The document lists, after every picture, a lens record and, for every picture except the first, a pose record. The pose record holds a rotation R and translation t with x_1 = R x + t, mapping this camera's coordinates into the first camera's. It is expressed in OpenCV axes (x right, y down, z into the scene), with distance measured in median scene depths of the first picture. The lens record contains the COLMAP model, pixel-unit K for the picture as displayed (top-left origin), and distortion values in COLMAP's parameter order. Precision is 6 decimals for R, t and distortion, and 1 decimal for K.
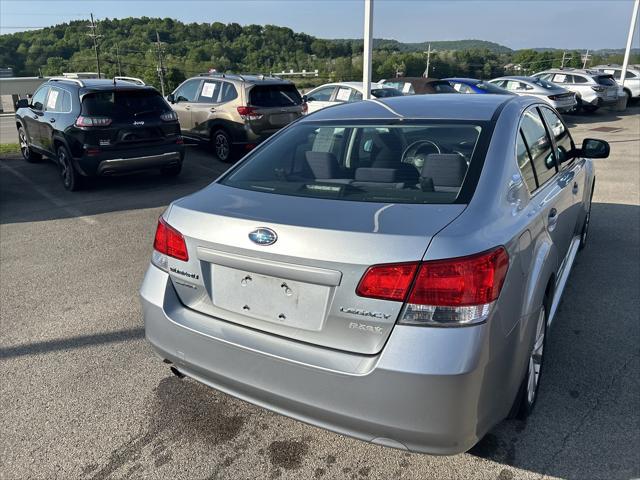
lens RADIAL K [[487.3, 0, 324.4], [0, 487.3, 234.9], [0, 0, 1]] dist [0.059924, -0.068103]
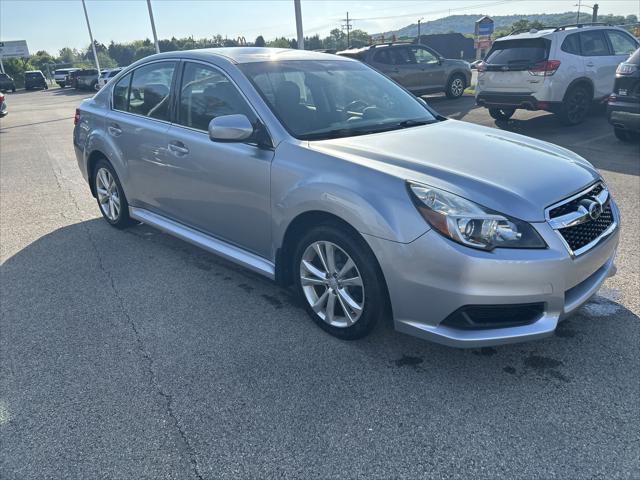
lens RADIAL K [[487.3, 0, 323.9], [0, 487.3, 245.6], [0, 0, 1]] dist [0.059924, -0.068103]
pose [[-0.234778, 0.380115, -0.894646, 0.458713], [-0.257442, 0.863191, 0.434309, -0.141024], [0.937338, 0.332286, -0.104801, 0.472397]]
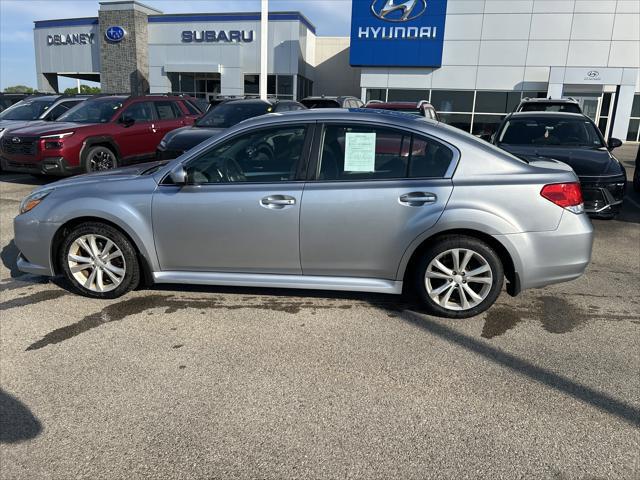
lens RADIAL K [[487.6, 0, 325.1], [0, 487.6, 239.1], [0, 0, 1]] dist [0.054559, -0.060638]
pose [[-0.424784, -0.200633, 0.882782, -0.313768], [0.270102, 0.902632, 0.335113, -0.134153], [-0.864062, 0.380792, -0.329233, 0.510899]]
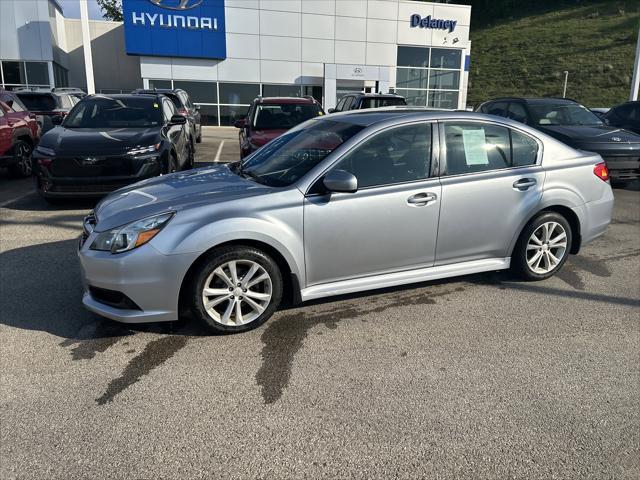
lens RADIAL K [[487.3, 0, 326.1], [0, 487.3, 239.0], [0, 0, 1]] dist [0.059924, -0.068103]
pose [[-0.813990, -0.122733, 0.567765, -0.136490], [0.196192, 0.861898, 0.467590, -0.209925], [-0.546744, 0.492004, -0.677498, 0.716671]]
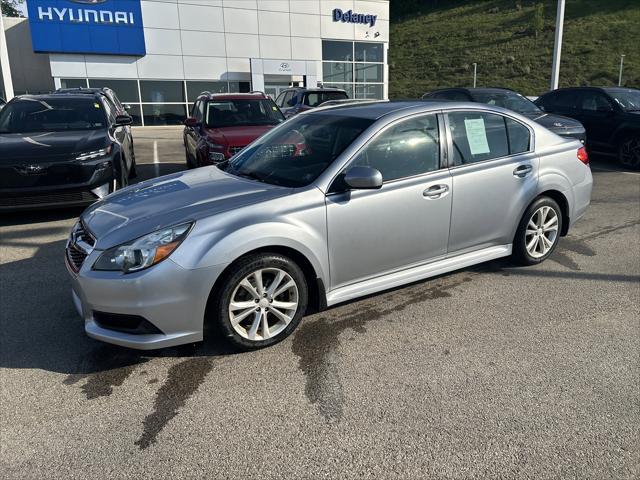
lens RADIAL K [[487.3, 0, 325.7], [0, 487.3, 234.0], [0, 0, 1]] dist [0.059924, -0.068103]
pose [[-0.895673, -0.062929, 0.440237, -0.070776], [0.183938, 0.848870, 0.495567, -0.216540], [-0.404890, 0.524843, -0.748735, 0.732557]]
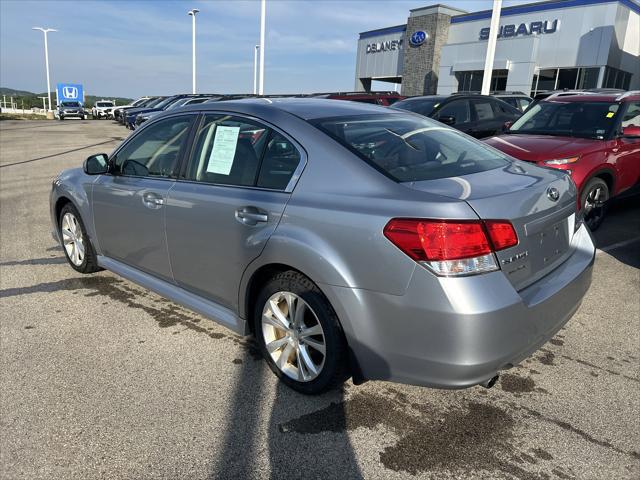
lens RADIAL K [[487.6, 0, 325.9], [0, 487.6, 234.1], [0, 0, 1]] dist [0.054559, -0.060638]
pose [[0.189301, -0.209981, 0.959205, -0.273532], [0.275036, 0.949103, 0.153490, -0.046991], [-0.942614, 0.234759, 0.237418, 0.236390]]
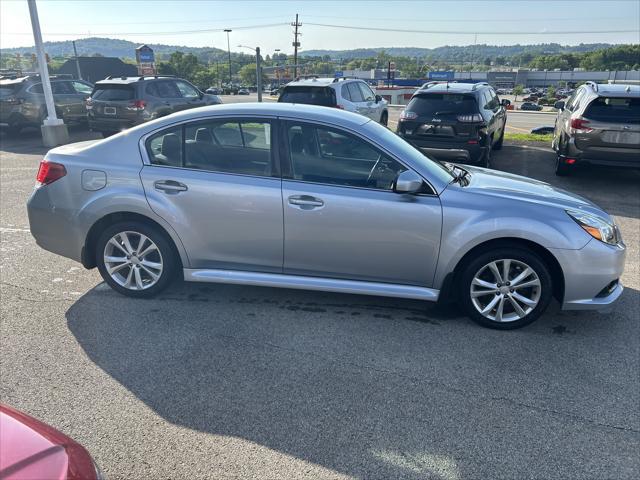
lens RADIAL K [[487.3, 0, 324.8], [0, 487.3, 237.1], [0, 0, 1]] dist [0.059924, -0.068103]
pose [[0.403308, 0.311926, -0.860258, 0.472709], [-0.311743, 0.930706, 0.191319, -0.076735], [0.860325, 0.191019, 0.472602, 0.179808]]
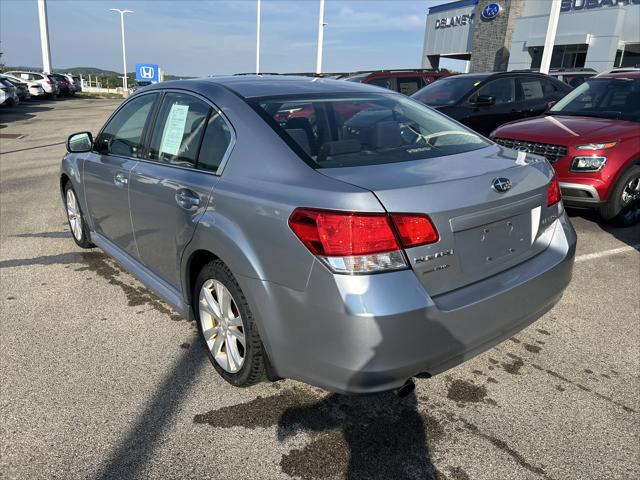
lens RADIAL K [[487.6, 0, 325.0], [0, 487.6, 236.6], [0, 0, 1]] dist [0.054559, -0.060638]
pose [[0.325686, -0.241226, 0.914187, -0.241755], [0.259741, 0.952530, 0.158809, -0.030678], [-0.909100, 0.185730, 0.372882, 0.180110]]
